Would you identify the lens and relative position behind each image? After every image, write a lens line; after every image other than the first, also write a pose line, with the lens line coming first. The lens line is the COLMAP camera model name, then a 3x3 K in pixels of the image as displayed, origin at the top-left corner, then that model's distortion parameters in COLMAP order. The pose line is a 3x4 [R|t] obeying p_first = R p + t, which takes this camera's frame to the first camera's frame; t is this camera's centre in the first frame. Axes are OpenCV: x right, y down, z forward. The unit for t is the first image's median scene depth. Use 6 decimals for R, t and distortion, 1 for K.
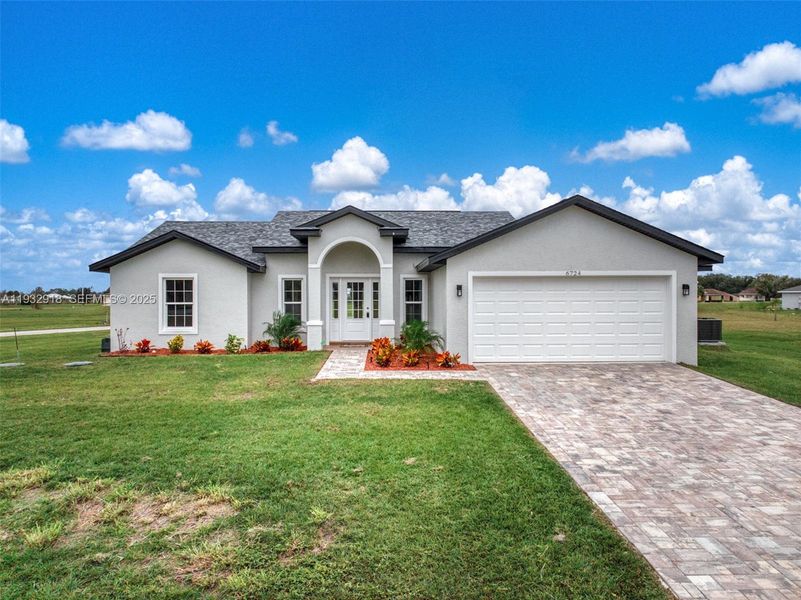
lens RADIAL K [[541.2, 0, 400.5], [0, 541.2, 300.0], [0, 0, 1]] dist [0.008791, -0.000045]
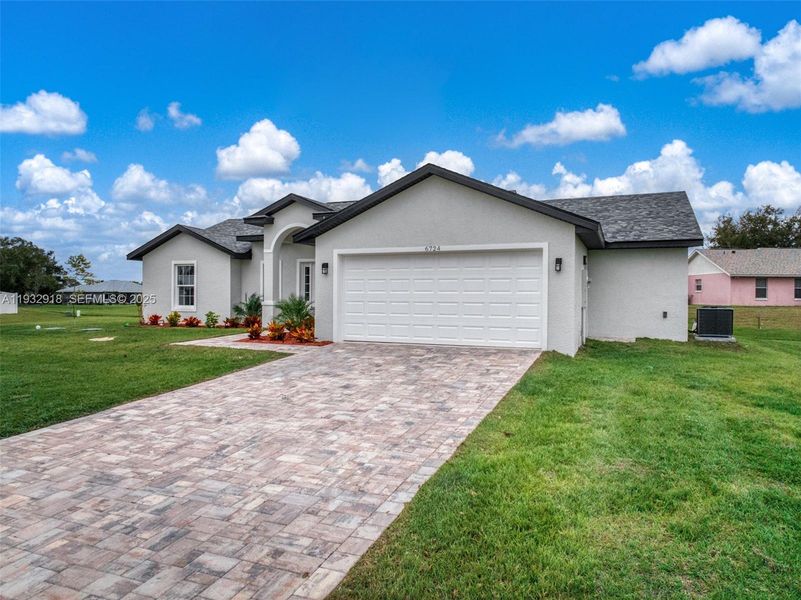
lens RADIAL K [[541.2, 0, 400.5], [0, 541.2, 300.0], [0, 0, 1]] dist [0.008791, -0.000045]
pose [[0.912598, 0.011455, -0.408697, 0.616289], [-0.011214, 0.999933, 0.002987, 0.034988], [0.408704, 0.001857, 0.912665, 0.122284]]
